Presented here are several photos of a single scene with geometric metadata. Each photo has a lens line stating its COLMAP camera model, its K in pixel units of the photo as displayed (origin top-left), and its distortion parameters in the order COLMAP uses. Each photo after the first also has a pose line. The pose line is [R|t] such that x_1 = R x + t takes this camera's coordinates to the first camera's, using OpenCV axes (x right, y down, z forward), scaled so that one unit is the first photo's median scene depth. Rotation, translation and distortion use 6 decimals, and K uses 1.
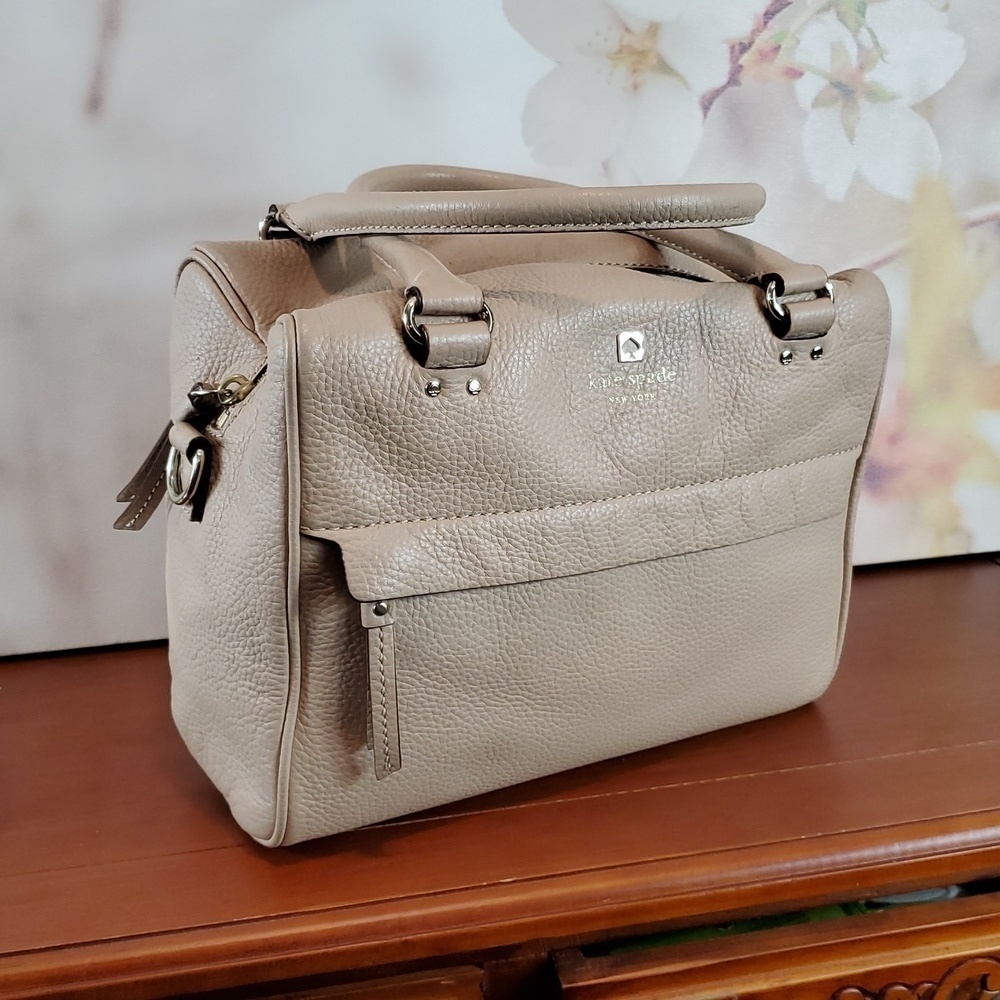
lens RADIAL K [[1406.1, 0, 498.0], [0, 1406.1, 487.0], [0, 0, 1]] dist [0.058190, -0.157355]
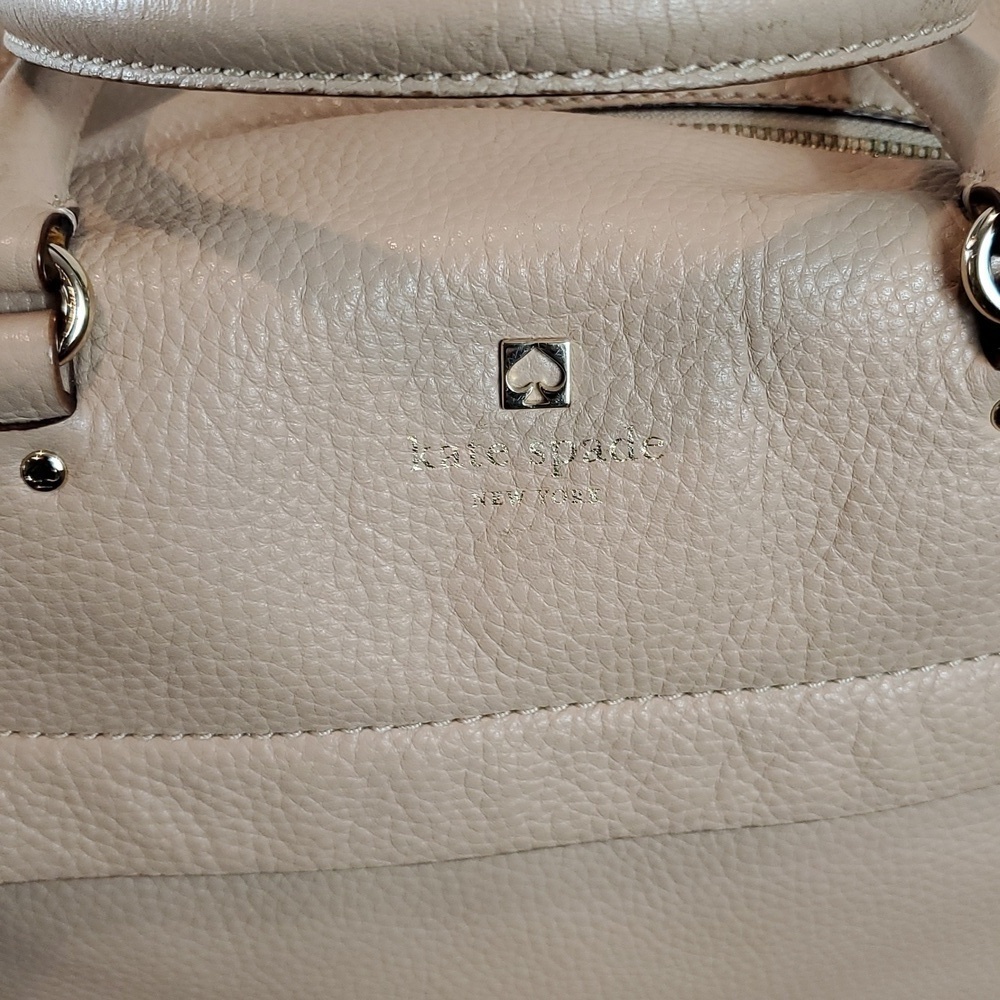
lens RADIAL K [[1406.1, 0, 498.0], [0, 1406.1, 487.0], [0, 0, 1]] dist [0.058190, -0.157355]
pose [[0.914330, 0.156002, -0.373717, 0.226161], [-0.073278, 0.971325, 0.226183, -0.150093], [0.398285, -0.179420, 0.899543, 0.618956]]
